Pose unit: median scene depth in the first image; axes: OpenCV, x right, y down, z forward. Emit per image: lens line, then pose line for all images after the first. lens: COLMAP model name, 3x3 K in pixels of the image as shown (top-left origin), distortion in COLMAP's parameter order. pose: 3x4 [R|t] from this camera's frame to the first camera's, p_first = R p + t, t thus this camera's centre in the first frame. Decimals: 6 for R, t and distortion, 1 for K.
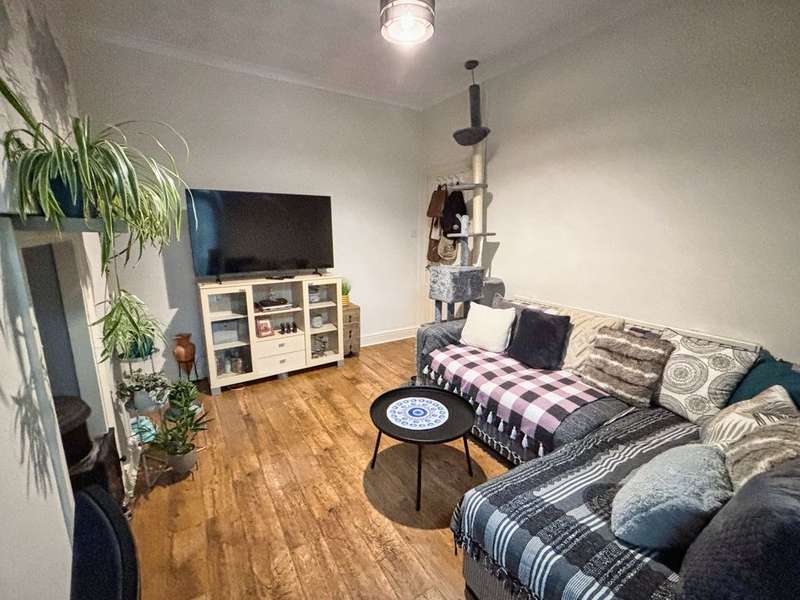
lens RADIAL K [[322.6, 0, 396.4], [0, 322.6, 296.6], [0, 0, 1]] dist [-0.000646, -0.000896]
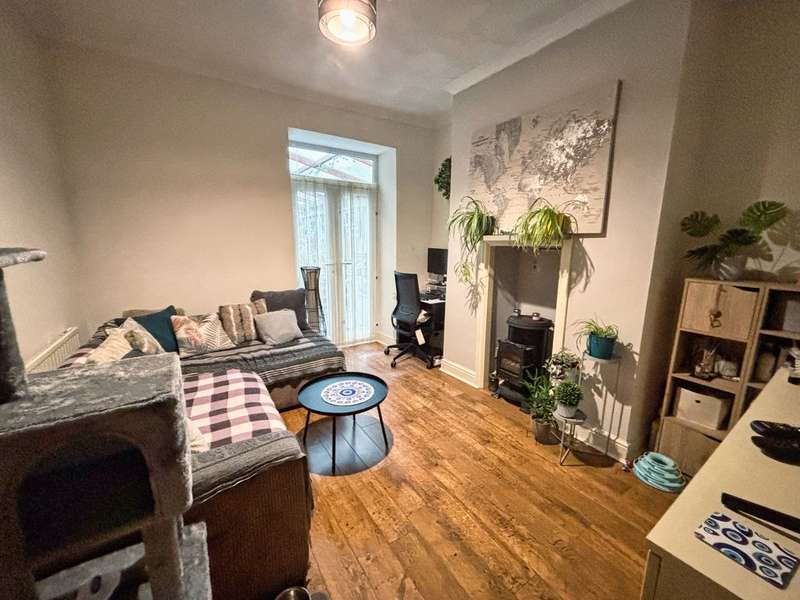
lens RADIAL K [[322.6, 0, 397.1], [0, 322.6, 299.2], [0, 0, 1]] dist [-0.000646, -0.000896]
pose [[-0.999753, -0.007213, -0.021024, -0.086568], [-0.014675, 0.924604, 0.380647, -0.404033], [0.016693, 0.380862, -0.924481, 1.945613]]
